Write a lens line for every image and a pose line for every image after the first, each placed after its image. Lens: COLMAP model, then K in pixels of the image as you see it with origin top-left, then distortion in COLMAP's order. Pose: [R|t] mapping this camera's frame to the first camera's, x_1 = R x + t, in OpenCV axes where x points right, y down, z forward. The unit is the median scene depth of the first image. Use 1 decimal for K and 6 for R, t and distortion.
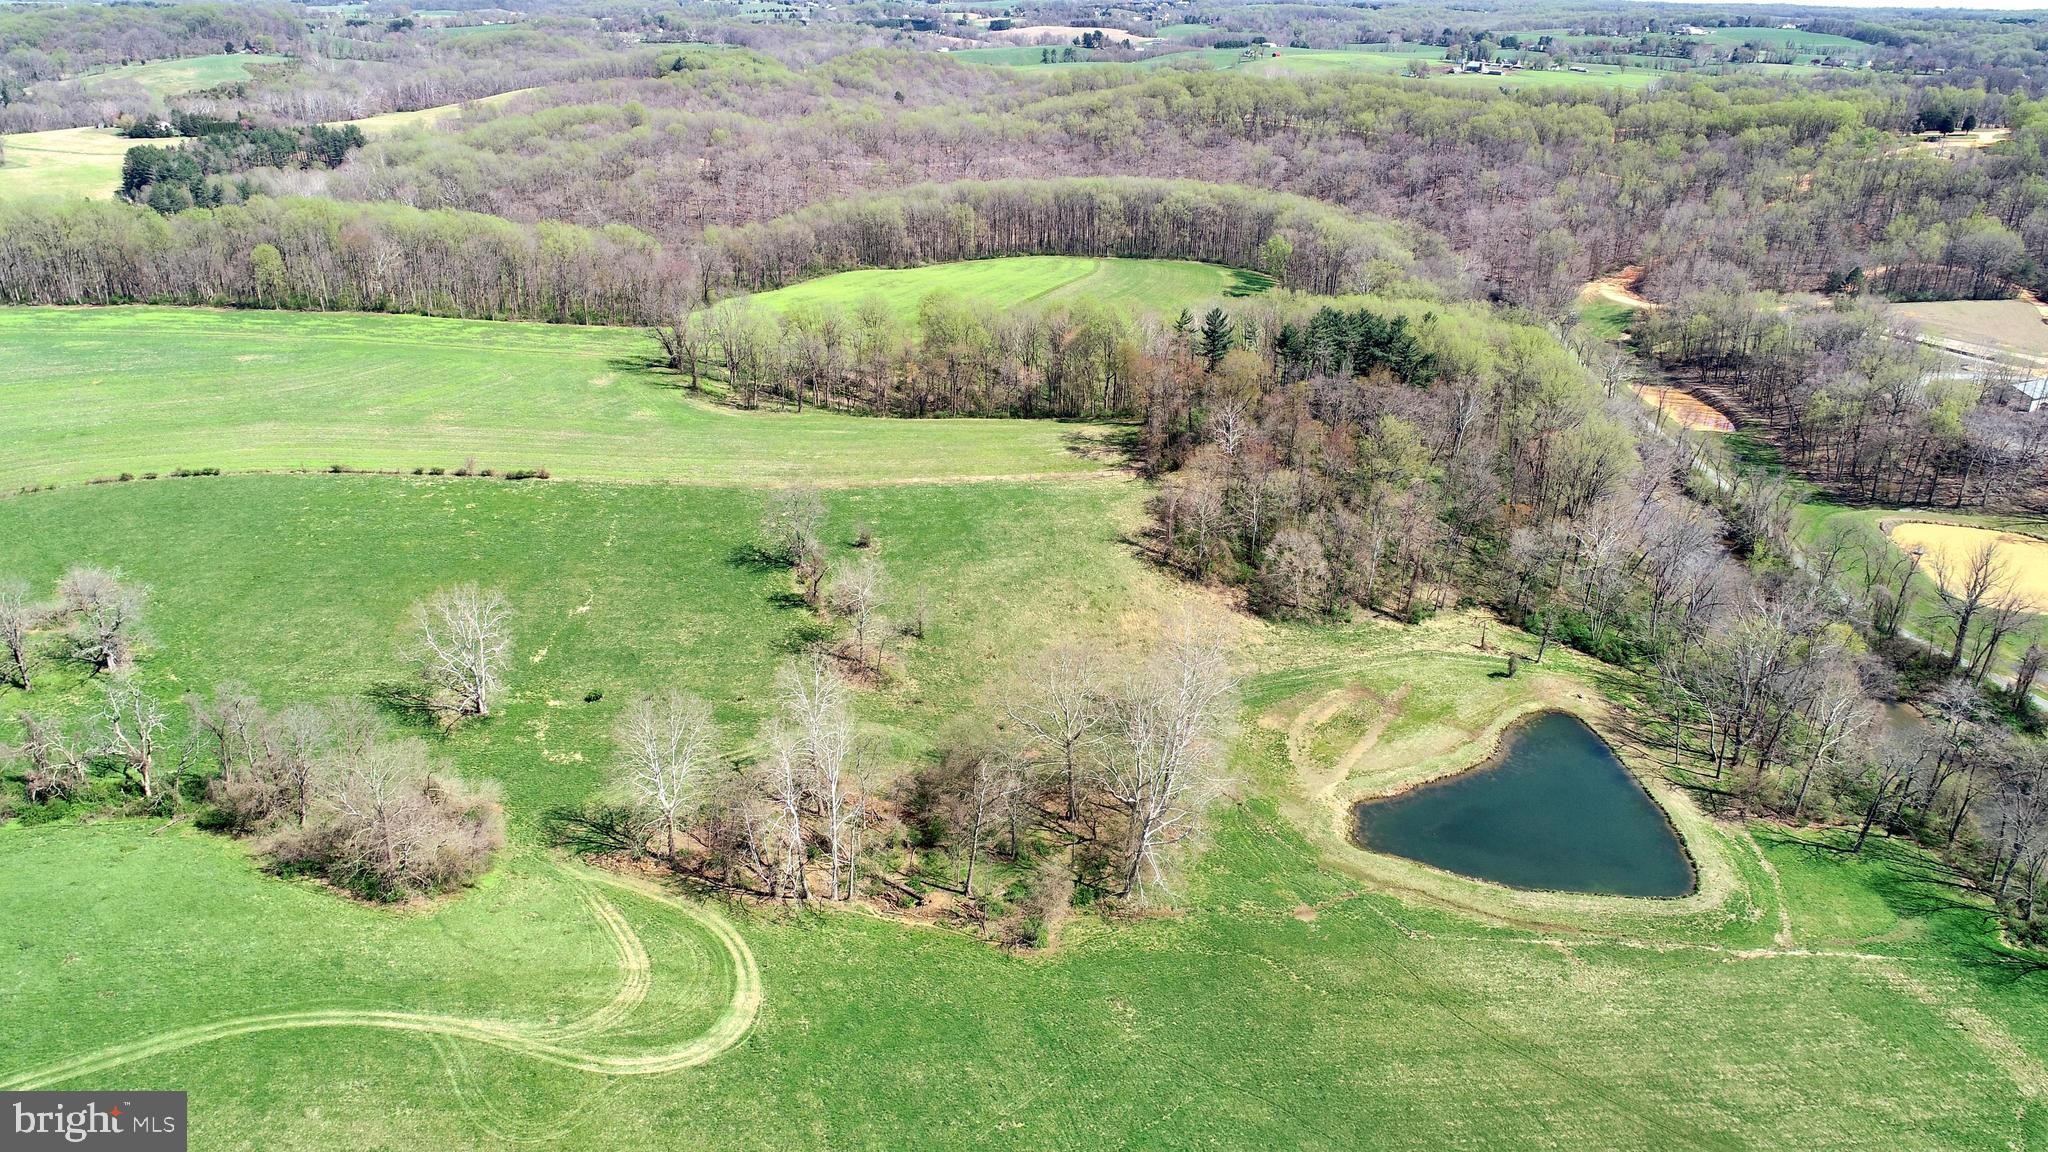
lens RADIAL K [[1366.3, 0, 1029.0], [0, 1366.3, 578.7], [0, 0, 1]] dist [-0.003276, 0.000551]
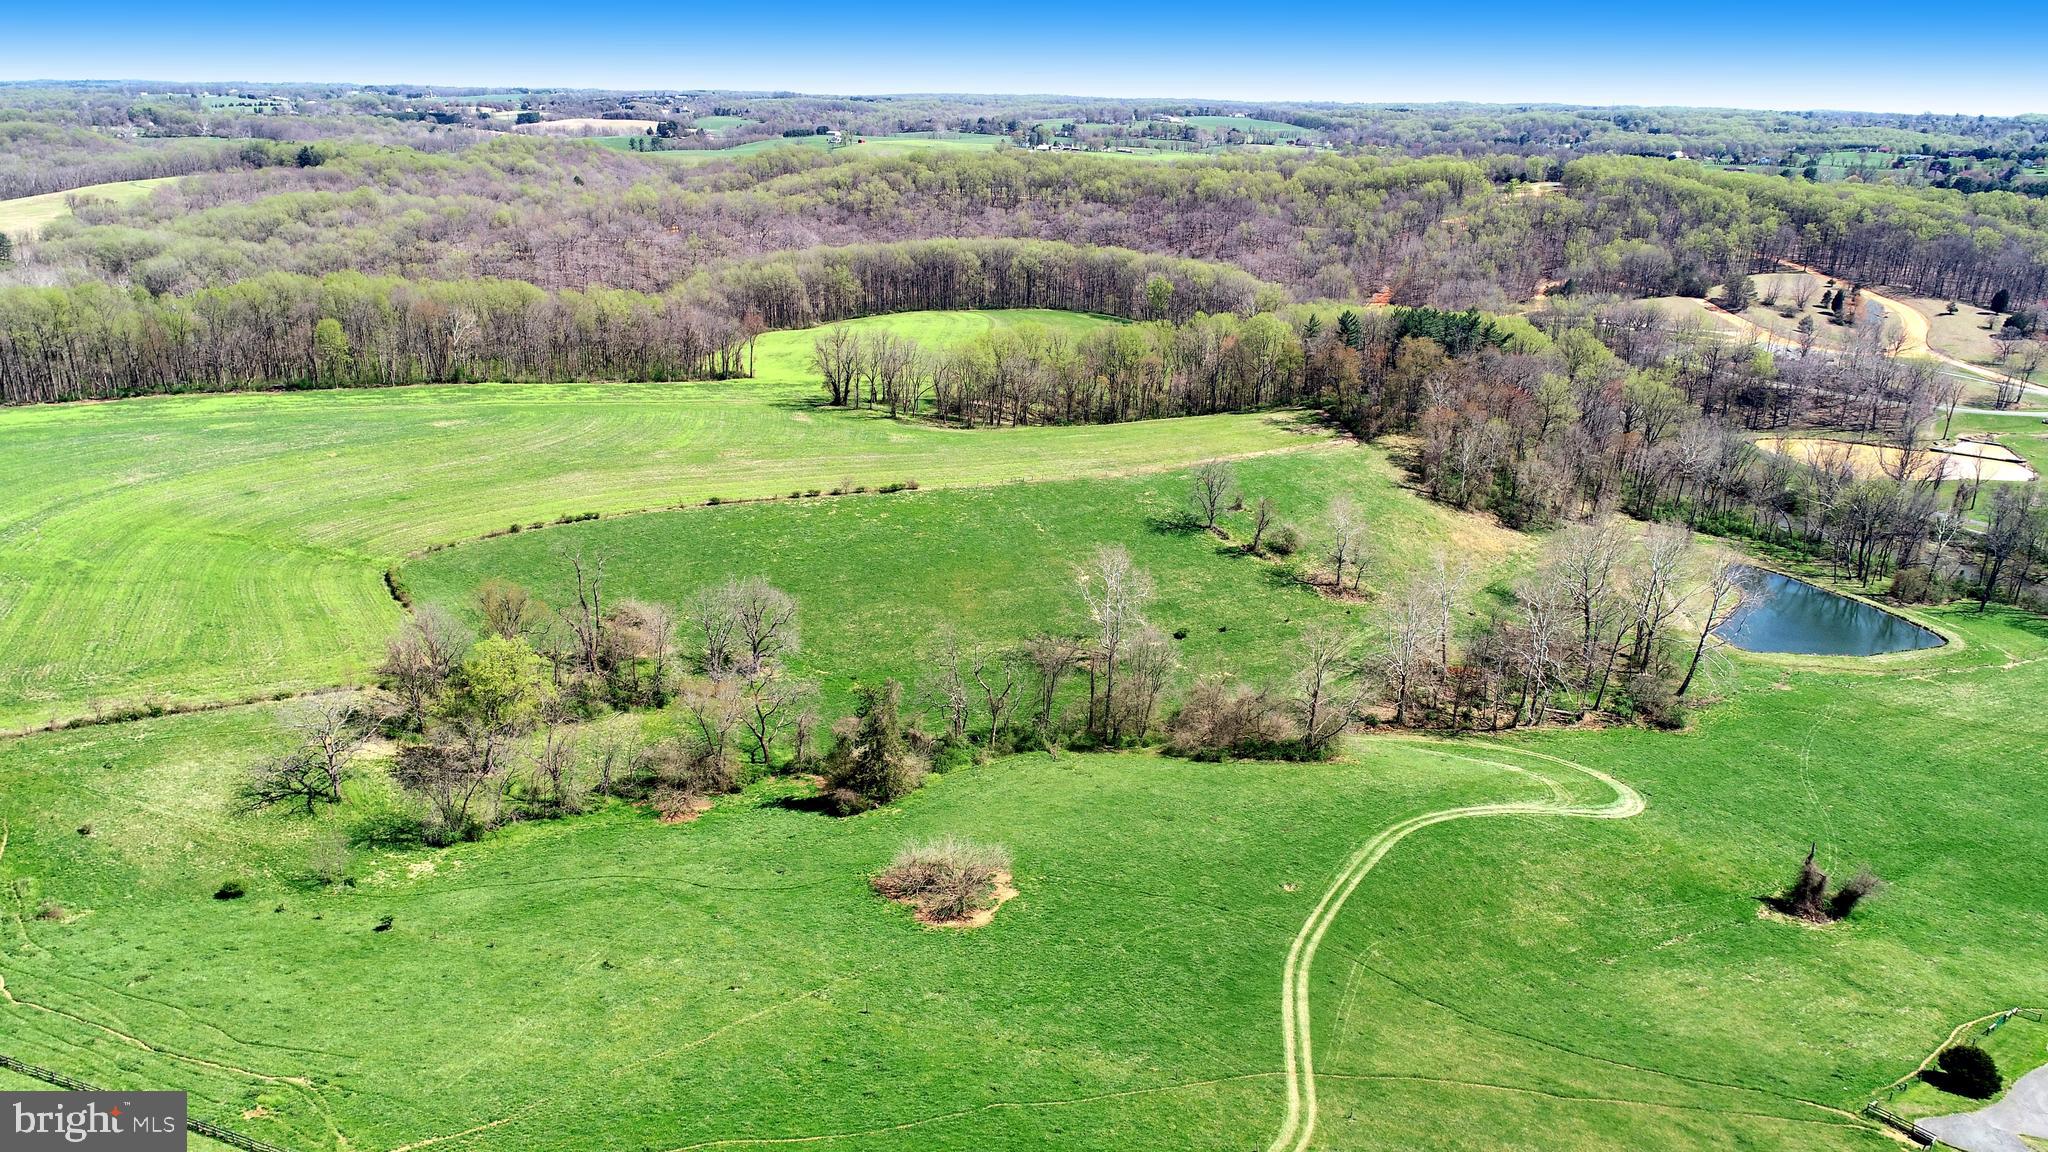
lens RADIAL K [[1366.3, 0, 1029.0], [0, 1366.3, 578.7], [0, 0, 1]] dist [-0.003276, 0.000551]
pose [[0.927572, -0.123129, 0.352773, -0.411680], [0.144810, 0.988818, -0.035629, 0.030146], [-0.344441, 0.084134, 0.935030, -0.023068]]
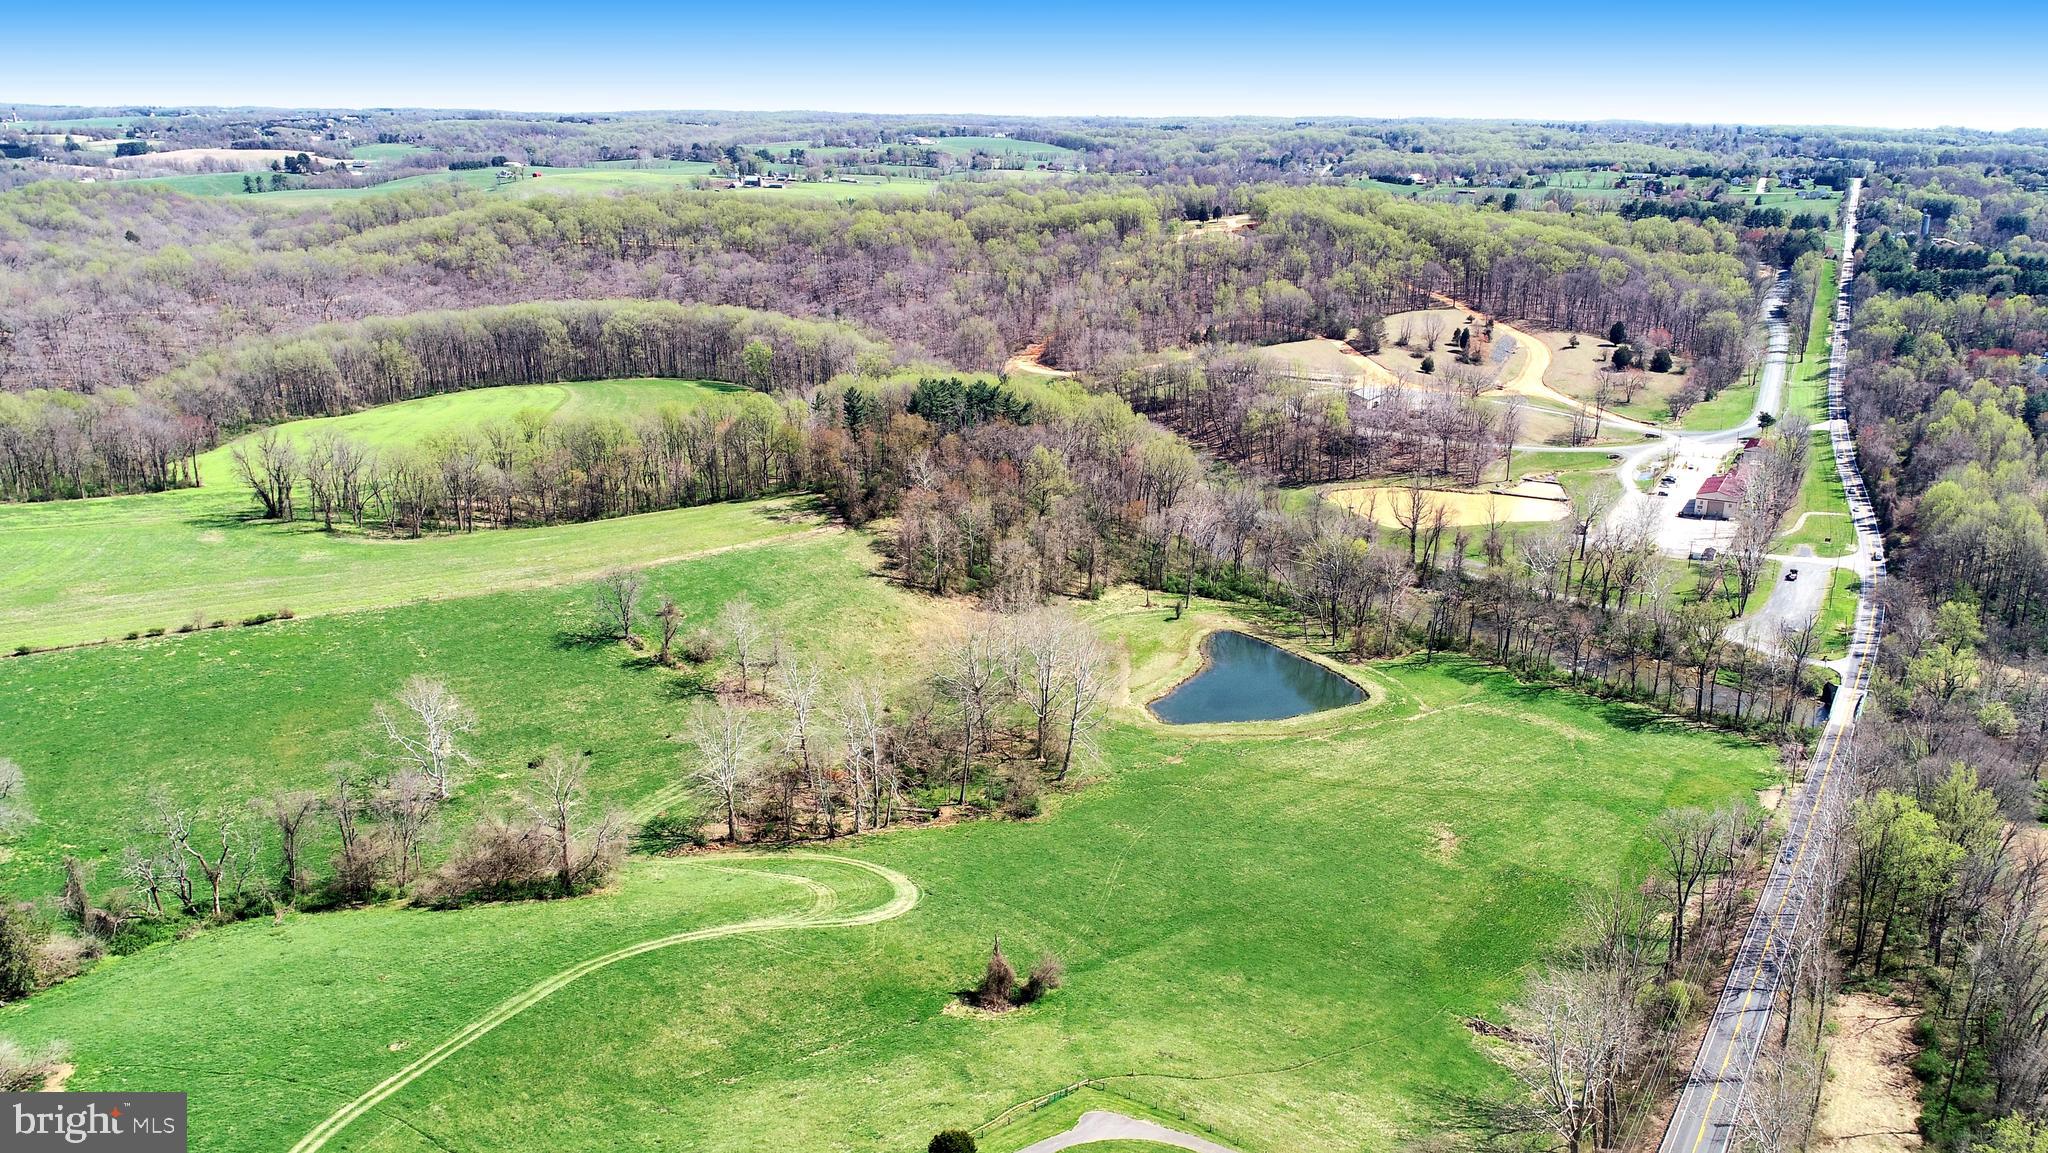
lens RADIAL K [[1508.9, 0, 1139.8], [0, 1508.9, 653.1], [0, 0, 1]] dist [-0.001294, -0.001289]
pose [[0.832102, -0.192438, 0.520167, -0.257656], [0.221325, 0.975177, 0.006721, 0.048420], [-0.508548, 0.109533, 0.854038, -0.139407]]
